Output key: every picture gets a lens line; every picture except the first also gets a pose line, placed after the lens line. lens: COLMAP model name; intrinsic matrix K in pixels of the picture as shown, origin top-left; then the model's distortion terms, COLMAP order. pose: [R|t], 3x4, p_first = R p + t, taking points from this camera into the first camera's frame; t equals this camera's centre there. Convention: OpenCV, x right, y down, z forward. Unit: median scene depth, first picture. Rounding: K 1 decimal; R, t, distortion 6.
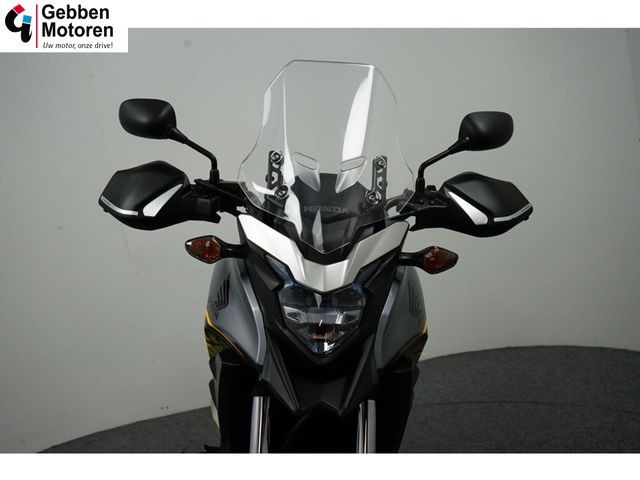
lens RADIAL K [[901.1, 0, 320.0], [0, 901.1, 240.0], [0, 0, 1]] dist [-0.012268, -0.002969]
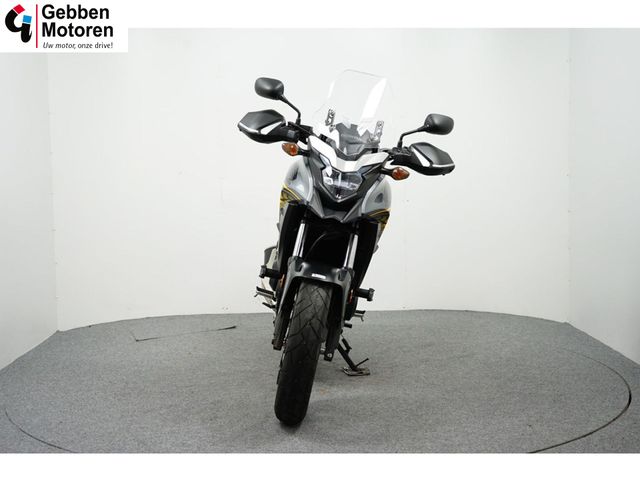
lens RADIAL K [[891.0, 0, 320.0], [0, 891.0, 240.0], [0, 0, 1]] dist [0.297347, 0.000058]
pose [[0.984089, 0.175631, -0.026898, 0.030762], [-0.177249, 0.980915, -0.079934, 0.353455], [0.012346, 0.083429, 0.996437, -1.001091]]
